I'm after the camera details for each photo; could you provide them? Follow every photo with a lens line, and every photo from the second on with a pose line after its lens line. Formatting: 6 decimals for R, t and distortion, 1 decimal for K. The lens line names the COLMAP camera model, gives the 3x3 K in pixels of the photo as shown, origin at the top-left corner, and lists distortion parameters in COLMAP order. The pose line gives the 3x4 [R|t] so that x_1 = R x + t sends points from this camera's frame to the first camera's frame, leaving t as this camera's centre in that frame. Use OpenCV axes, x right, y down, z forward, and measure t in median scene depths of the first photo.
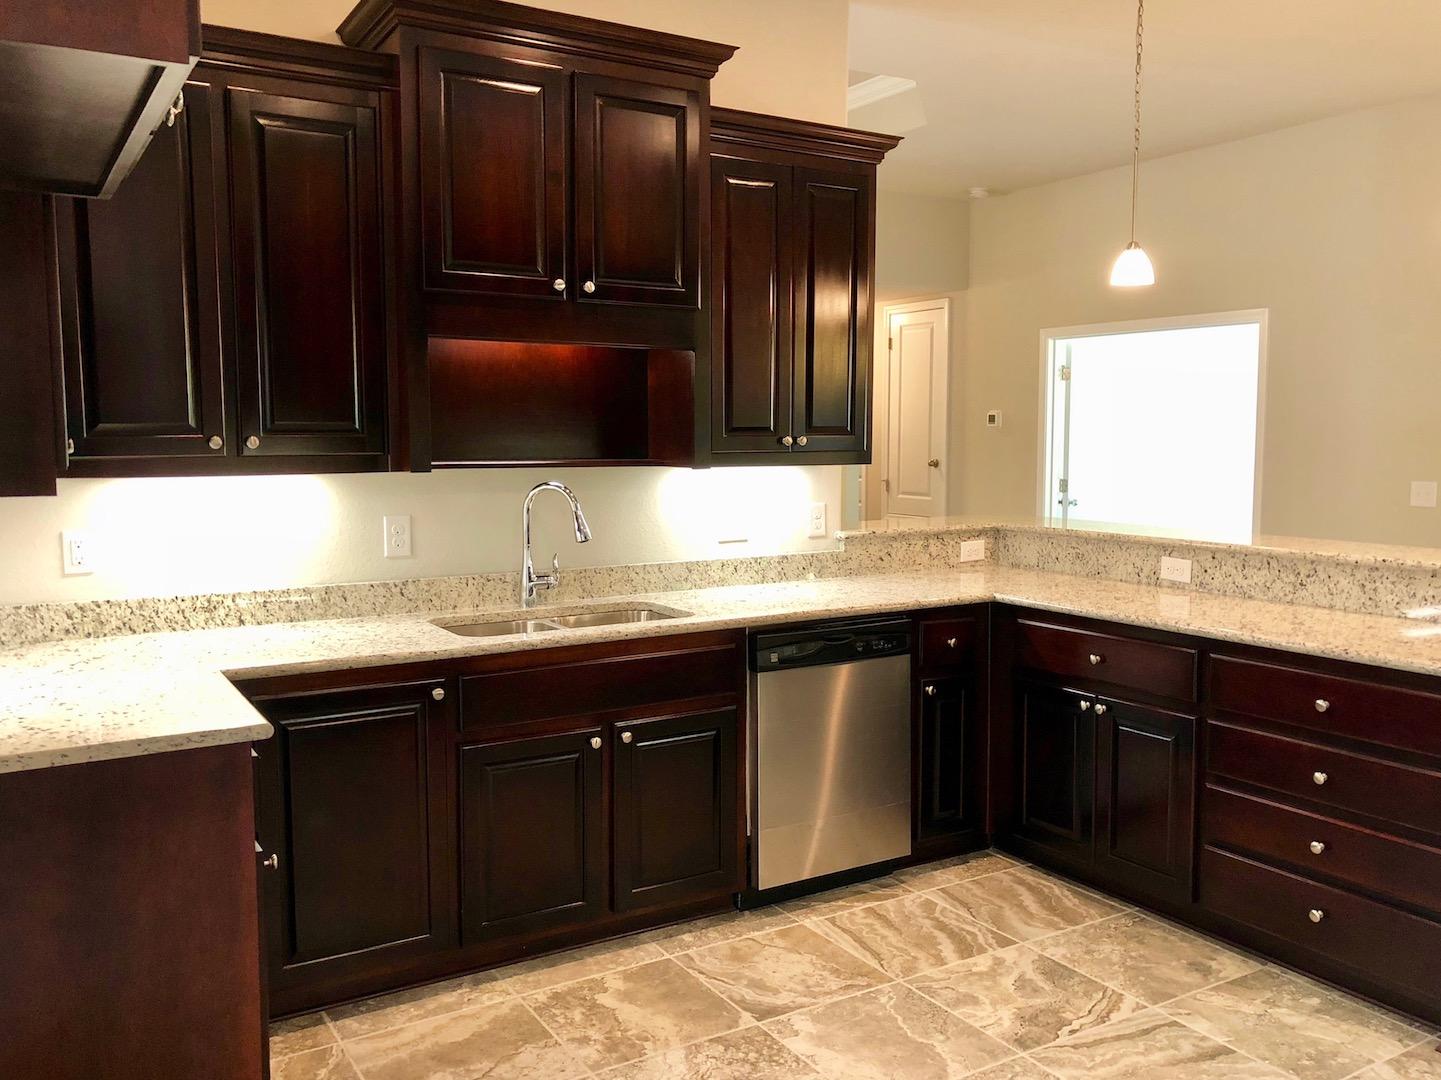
lens RADIAL K [[1178.1, 0, 713.0], [0, 1178.1, 543.2], [0, 0, 1]] dist [0.029625, -0.018411]
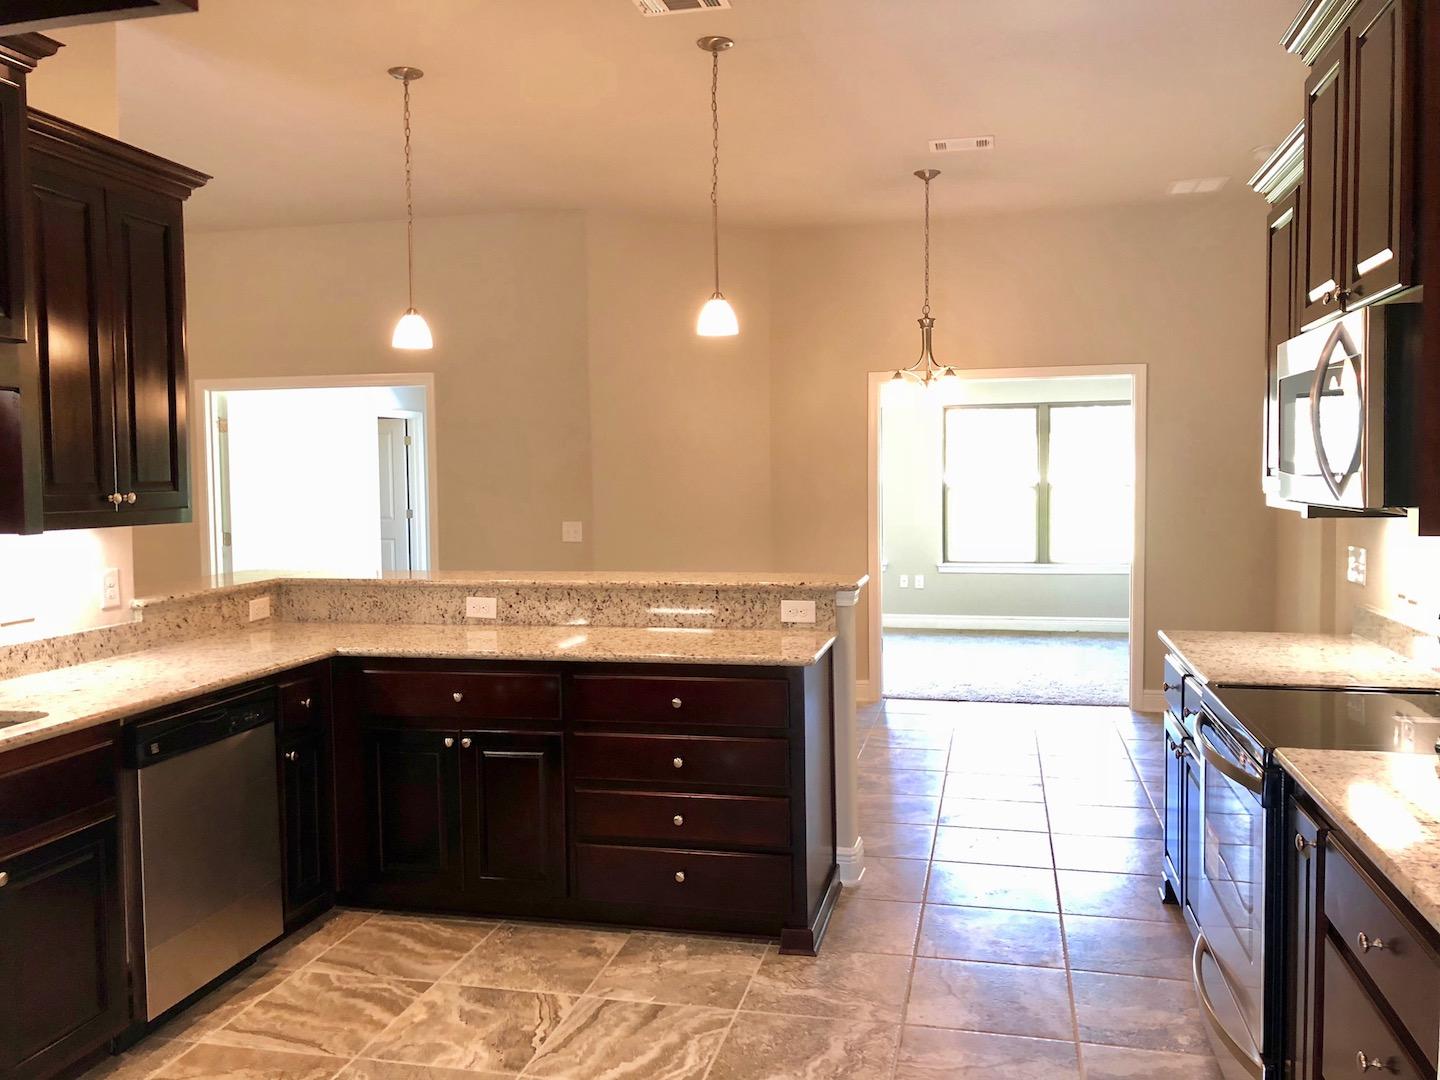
lens RADIAL K [[1177.3, 0, 654.3], [0, 1177.3, 542.7], [0, 0, 1]] dist [0.029625, -0.018411]
pose [[0.718878, -0.050040, 0.693332, -0.280748], [0.079988, 0.996735, -0.010997, -0.014417], [-0.690519, 0.063363, 0.720534, 0.103001]]
